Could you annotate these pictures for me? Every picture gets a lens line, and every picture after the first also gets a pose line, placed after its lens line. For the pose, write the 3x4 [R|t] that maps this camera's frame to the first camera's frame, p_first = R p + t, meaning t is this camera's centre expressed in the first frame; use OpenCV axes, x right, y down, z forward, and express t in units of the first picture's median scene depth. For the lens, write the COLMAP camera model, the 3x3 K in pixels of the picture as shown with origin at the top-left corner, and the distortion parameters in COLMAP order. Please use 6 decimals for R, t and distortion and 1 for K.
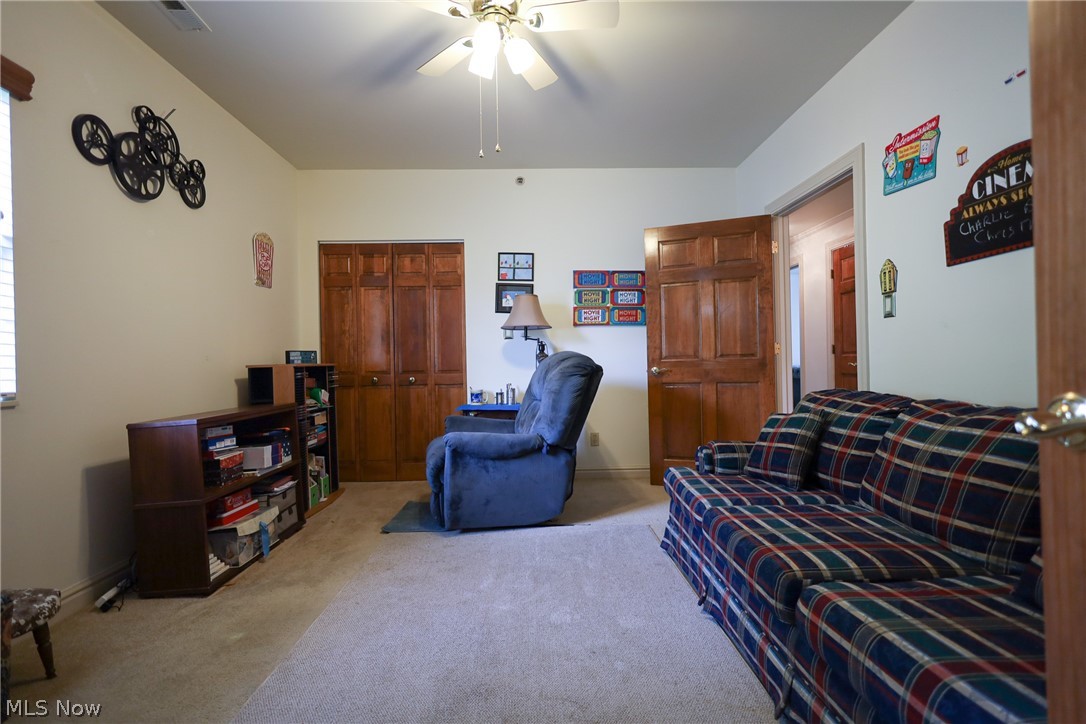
lens RADIAL K [[499.3, 0, 541.3], [0, 499.3, 362.1], [0, 0, 1]] dist [0.000771, -0.001059]
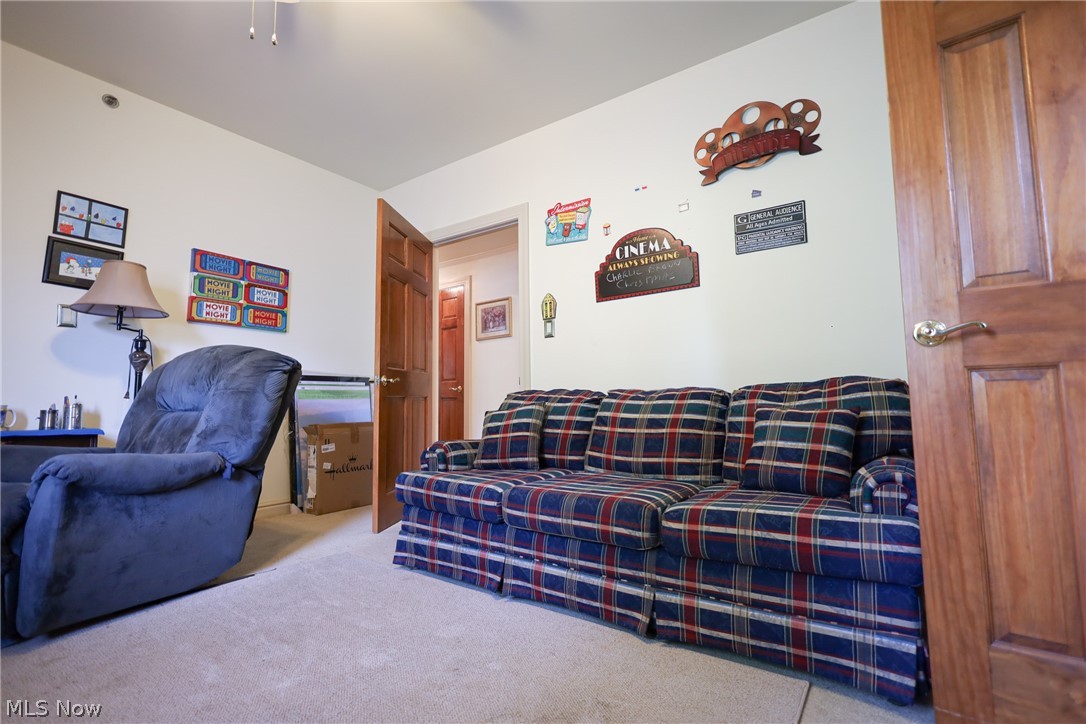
lens RADIAL K [[499.3, 0, 544.7], [0, 499.3, 362.9], [0, 0, 1]] dist [0.000771, -0.001059]
pose [[0.603830, 0.074795, 0.793596, -0.340100], [-0.001183, 0.995671, -0.092940, 0.097796], [-0.797112, 0.055181, 0.601305, 0.232911]]
